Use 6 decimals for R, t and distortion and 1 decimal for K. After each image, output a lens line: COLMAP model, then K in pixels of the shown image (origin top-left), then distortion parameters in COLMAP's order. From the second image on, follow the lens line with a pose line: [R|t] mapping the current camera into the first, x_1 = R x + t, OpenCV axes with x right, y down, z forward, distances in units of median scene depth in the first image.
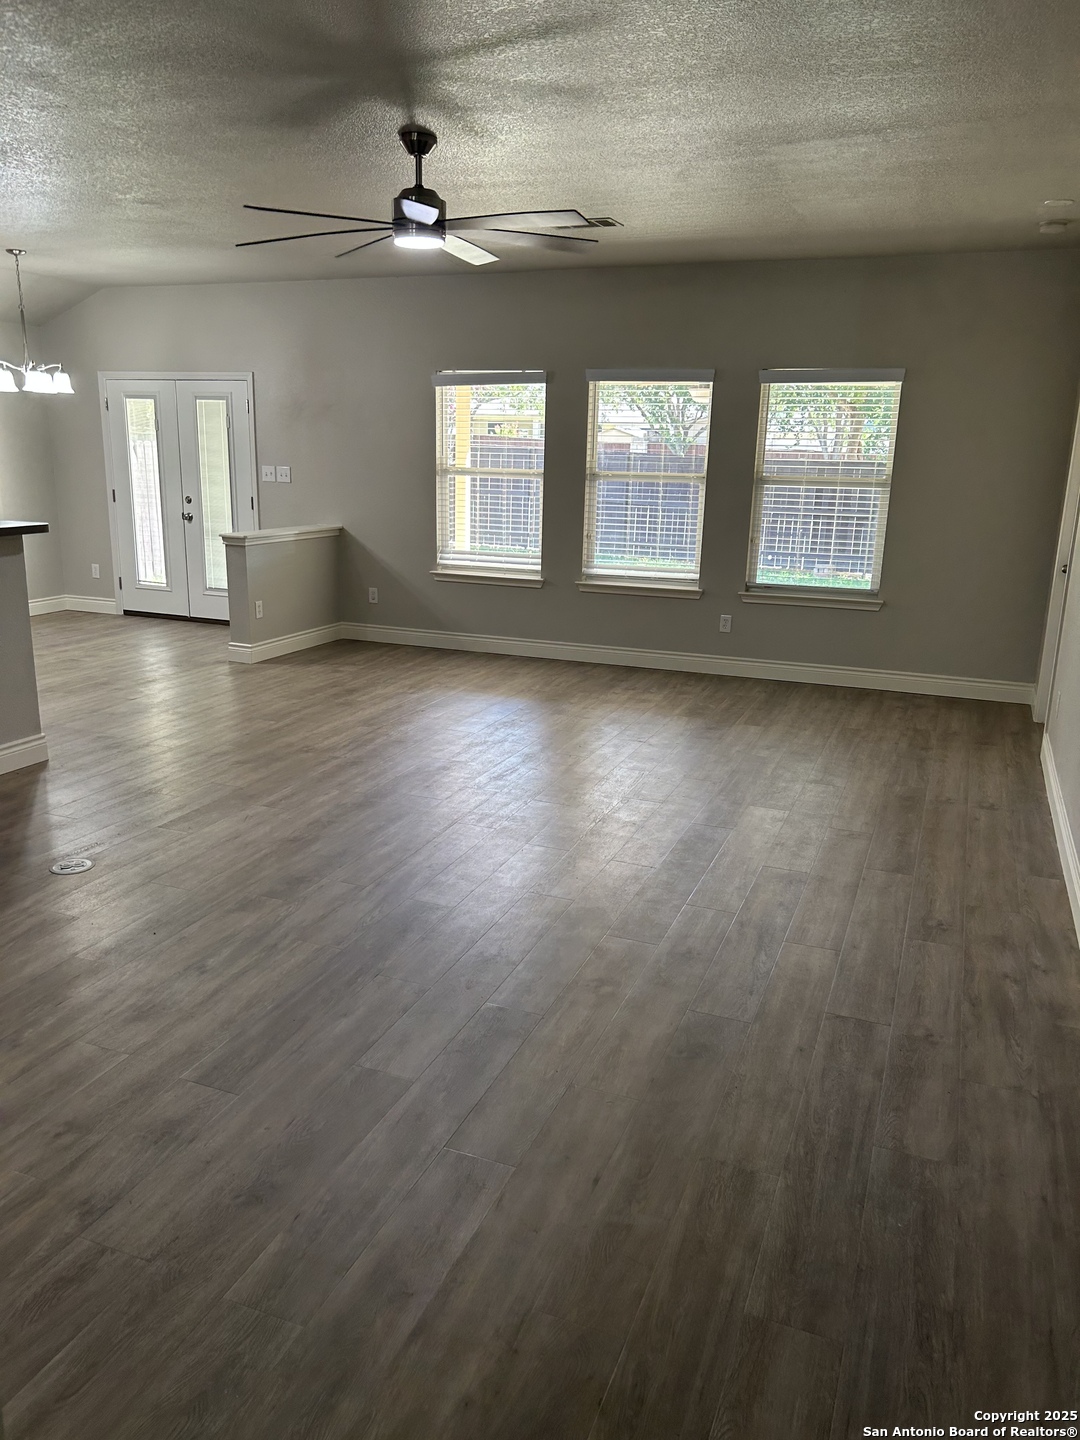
lens RADIAL K [[1048.5, 0, 540.0], [0, 1048.5, 720.0], [0, 0, 1]] dist [0.005850, 0.003771]
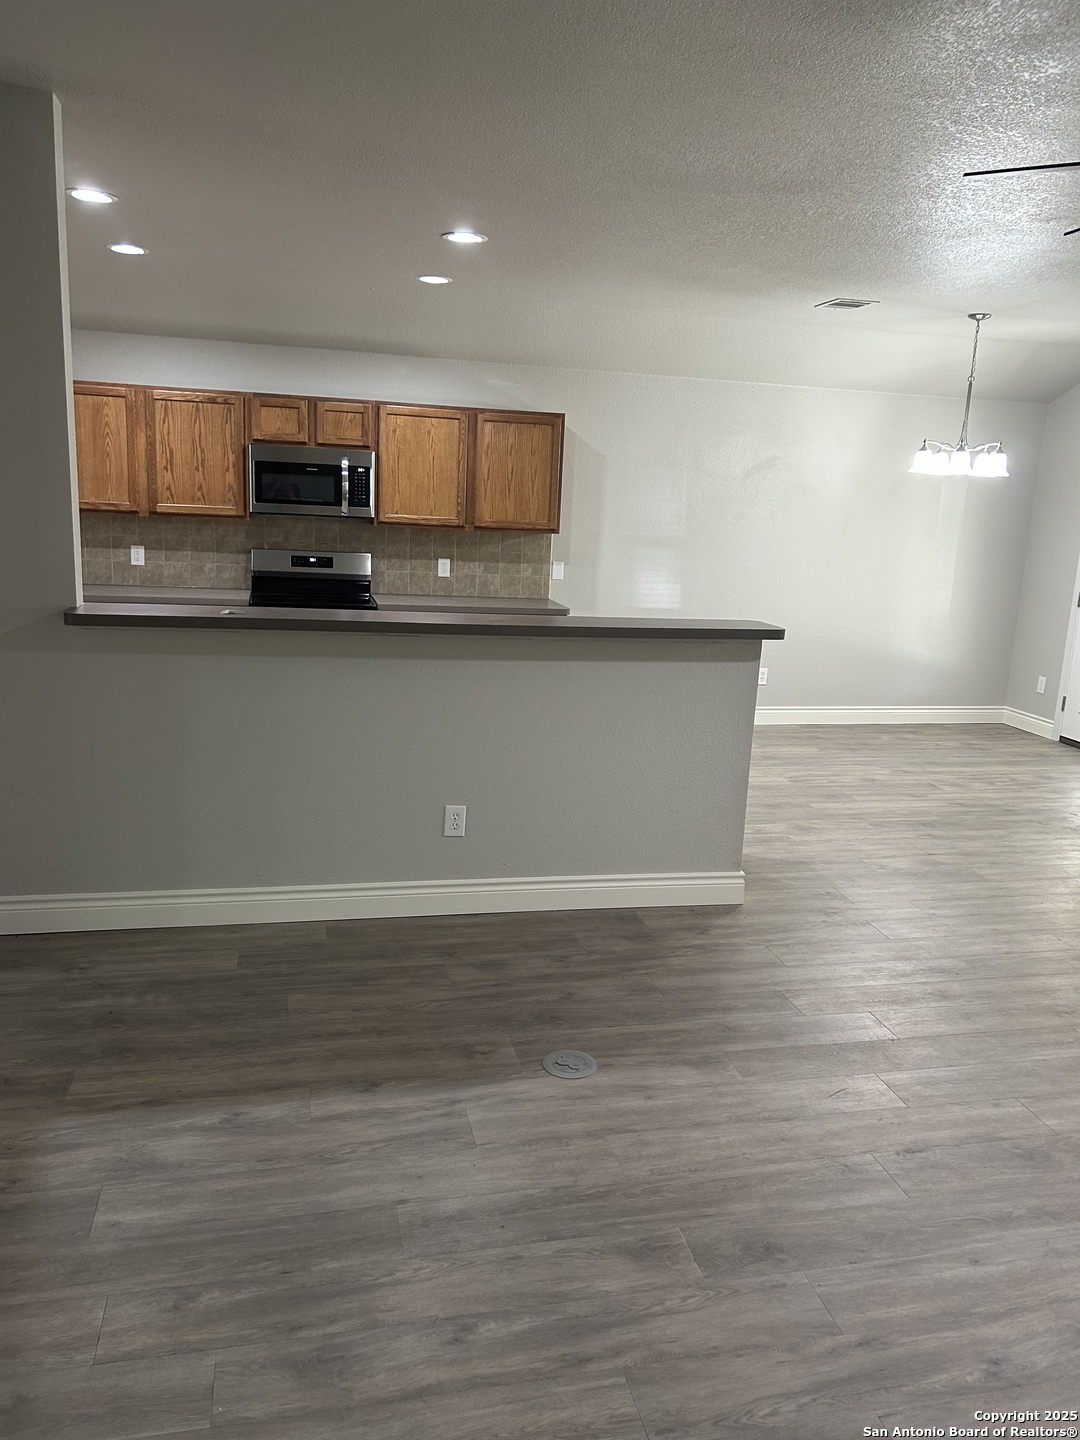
lens RADIAL K [[1084.6, 0, 540.0], [0, 1084.6, 720.0], [0, 0, 1]] dist [-0.029727, 0.001765]
pose [[0.562034, 0.146175, -0.814095, 0.103343], [-0.223282, 0.974531, 0.020833, -0.086269], [0.796406, 0.170064, 0.580358, 0.377776]]
